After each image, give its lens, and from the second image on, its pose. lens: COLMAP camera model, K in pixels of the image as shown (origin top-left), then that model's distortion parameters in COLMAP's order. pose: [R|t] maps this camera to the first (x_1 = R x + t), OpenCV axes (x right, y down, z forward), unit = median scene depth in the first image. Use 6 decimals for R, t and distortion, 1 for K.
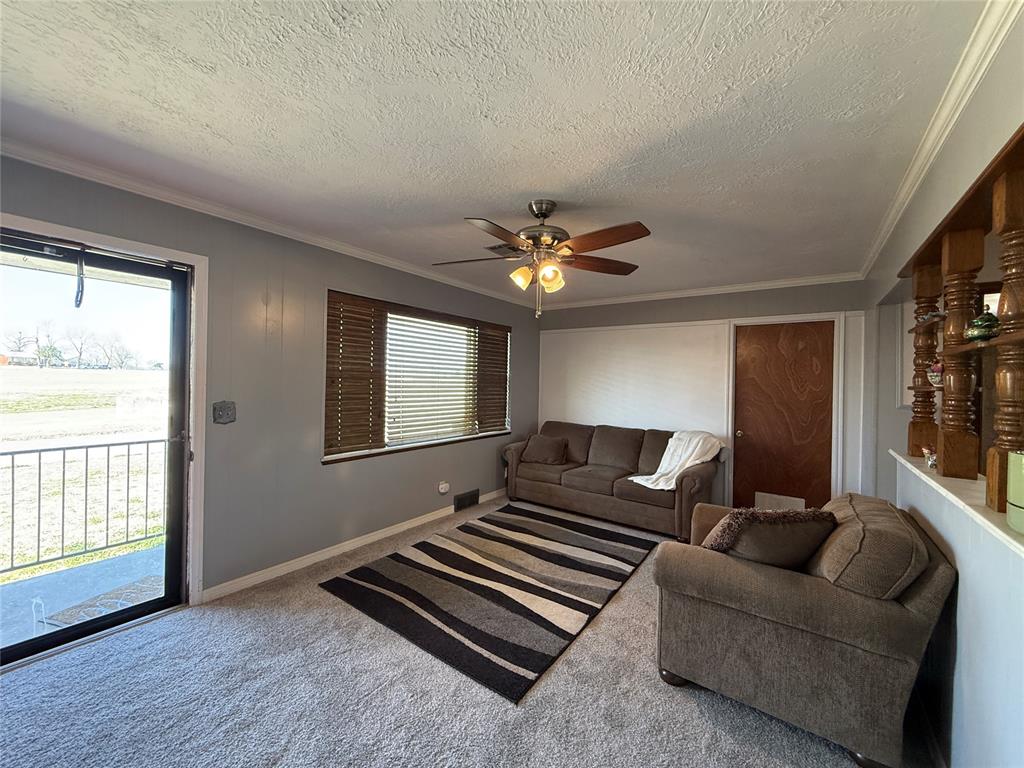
lens RADIAL K [[405.3, 0, 510.7], [0, 405.3, 381.7], [0, 0, 1]] dist [0.001480, -0.000425]
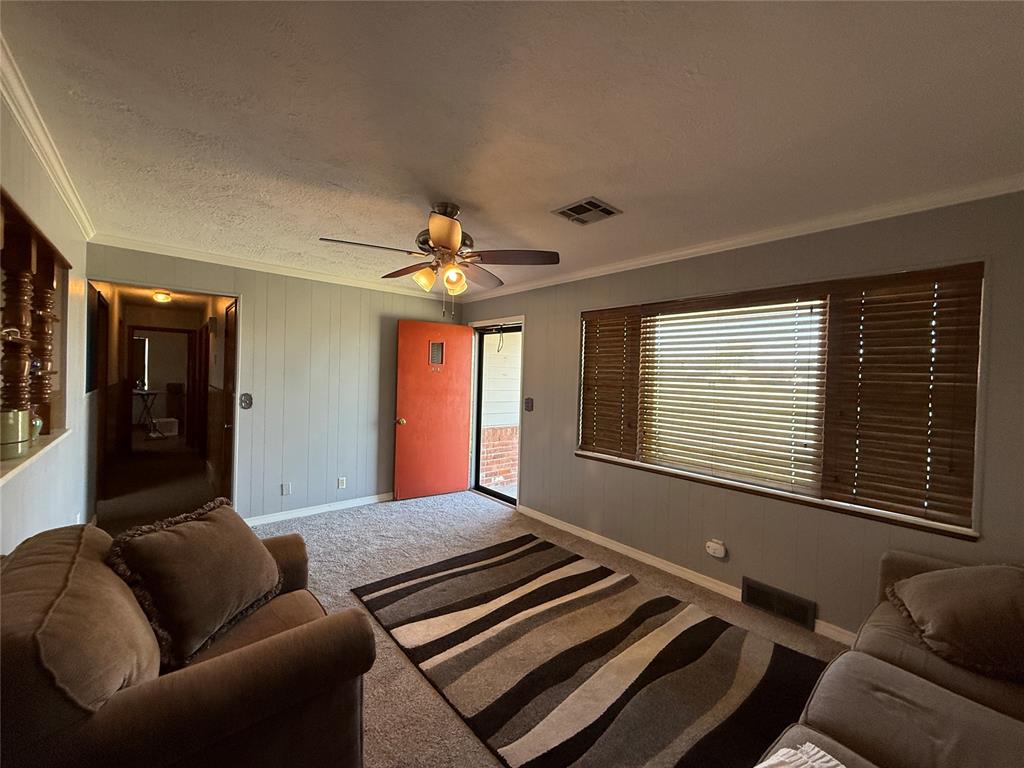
lens RADIAL K [[405.3, 0, 512.3], [0, 405.3, 386.4], [0, 0, 1]] dist [0.001480, -0.000425]
pose [[-0.226183, -0.005520, -0.974069, 0.709648], [-0.039582, 0.999210, 0.003529, -0.002142], [0.973280, 0.039354, -0.226223, 0.988562]]
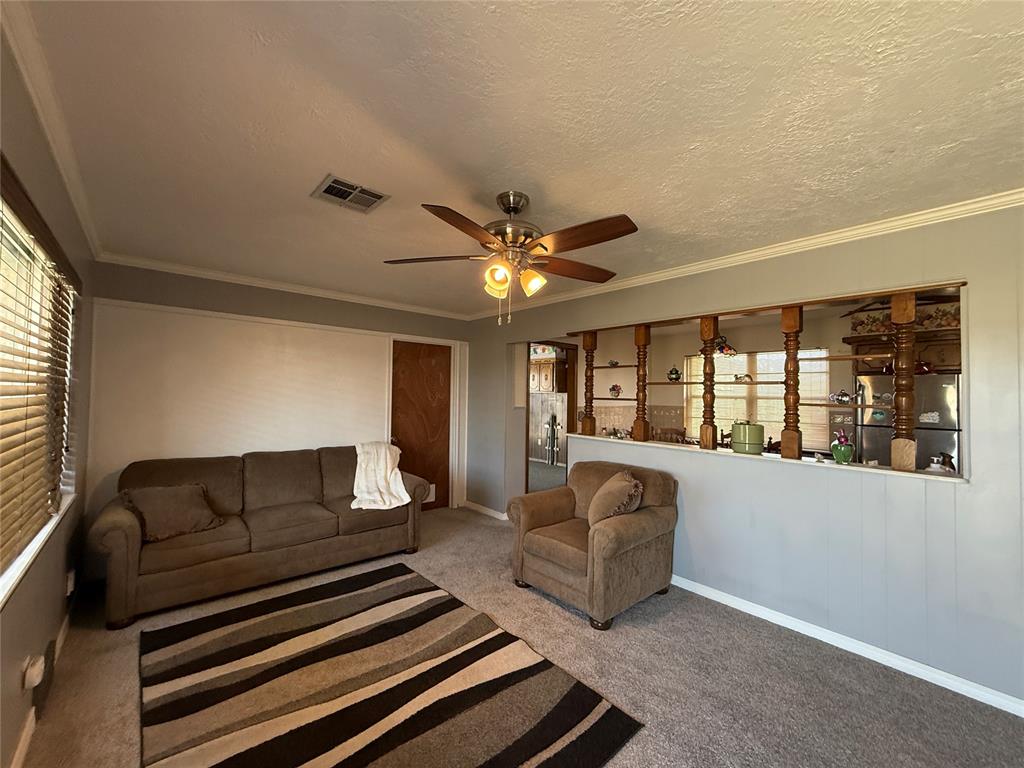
lens RADIAL K [[405.3, 0, 510.7], [0, 405.3, 381.7], [0, 0, 1]] dist [0.001480, -0.000425]
pose [[0.222273, 0.014411, 0.974878, -0.540743], [-0.011987, 0.999856, -0.012047, -0.021343], [-0.974911, -0.009008, 0.222414, 0.568869]]
